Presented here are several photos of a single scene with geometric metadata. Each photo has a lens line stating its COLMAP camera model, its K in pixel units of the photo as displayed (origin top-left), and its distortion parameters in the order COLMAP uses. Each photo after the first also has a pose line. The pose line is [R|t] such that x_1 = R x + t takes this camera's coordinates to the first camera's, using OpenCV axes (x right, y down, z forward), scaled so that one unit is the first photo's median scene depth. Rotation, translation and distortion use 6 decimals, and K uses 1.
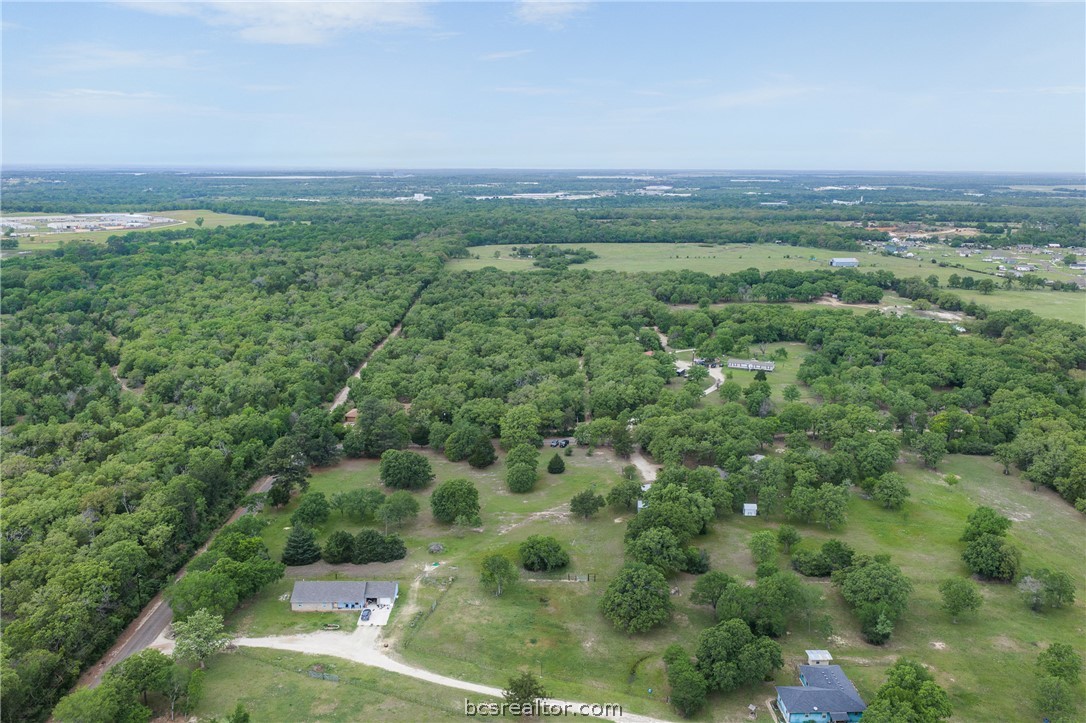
lens RADIAL K [[893.2, 0, 542.3], [0, 893.2, 359.7], [0, 0, 1]] dist [0.013747, -0.030971]
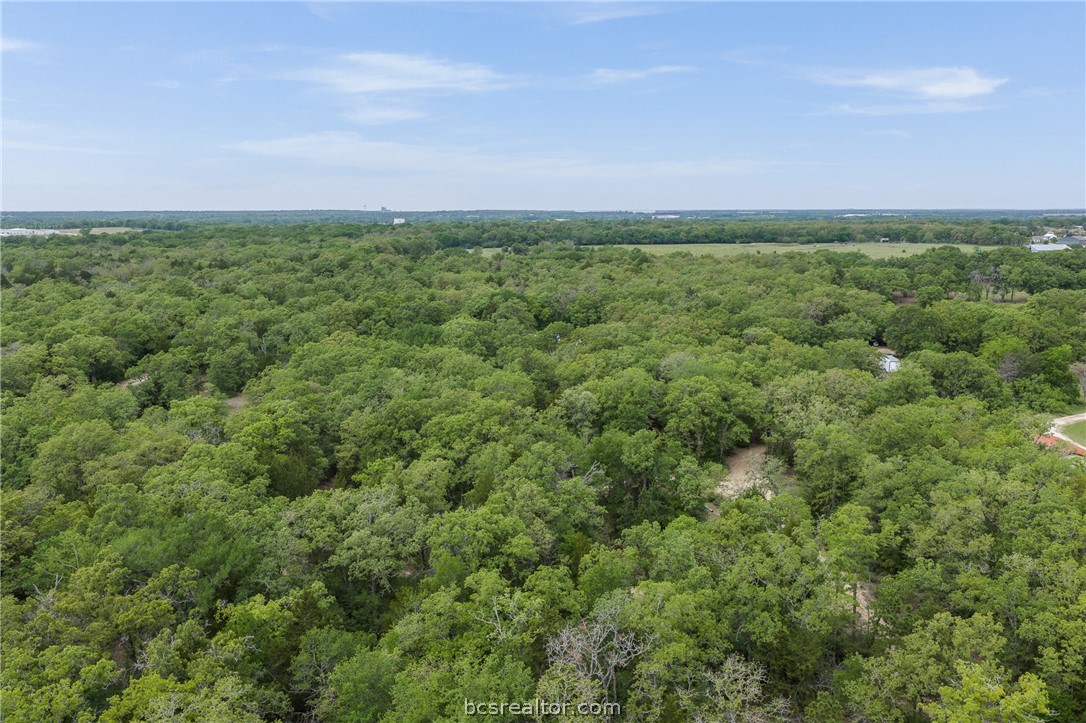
lens RADIAL K [[893.2, 0, 543.3], [0, 893.2, 360.8], [0, 0, 1]] dist [0.013747, -0.030971]
pose [[0.999937, -0.009551, 0.005819, -0.013444], [0.009813, 0.998857, -0.046788, -0.015746], [-0.005366, 0.046842, 0.998888, 0.631219]]
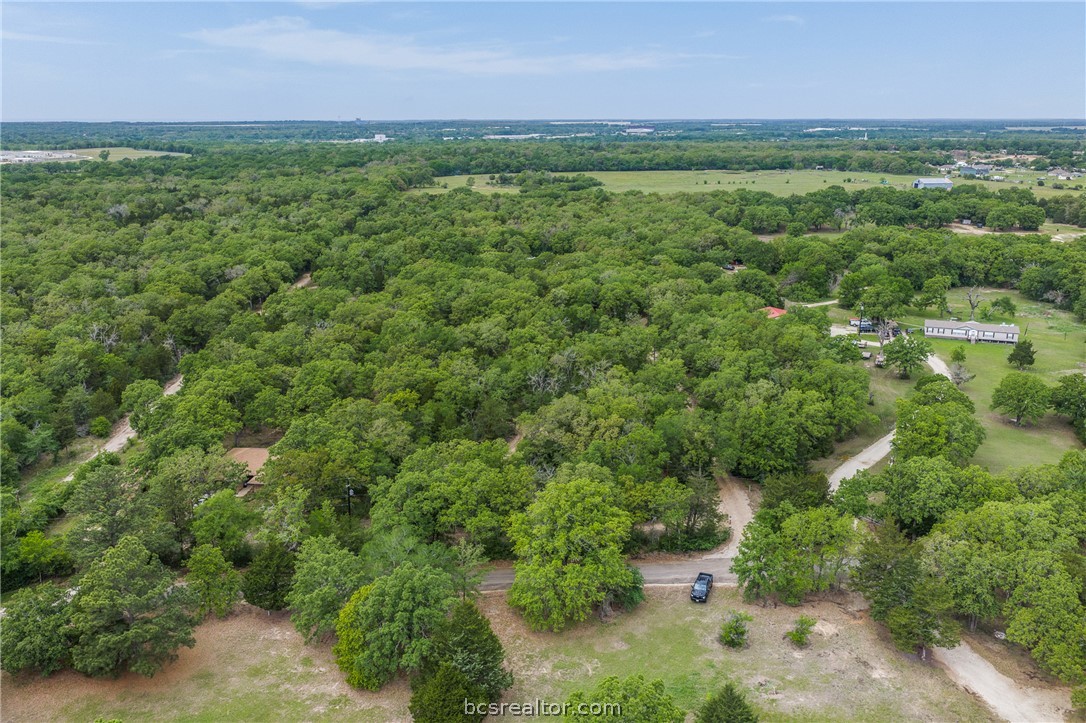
lens RADIAL K [[893.2, 0, 544.7], [0, 893.2, 365.1], [0, 0, 1]] dist [0.013747, -0.030971]
pose [[0.999314, -0.016651, 0.033076, -0.026286], [0.014782, 0.998323, 0.055975, -0.005840], [-0.033953, -0.055448, 0.997884, 0.396582]]
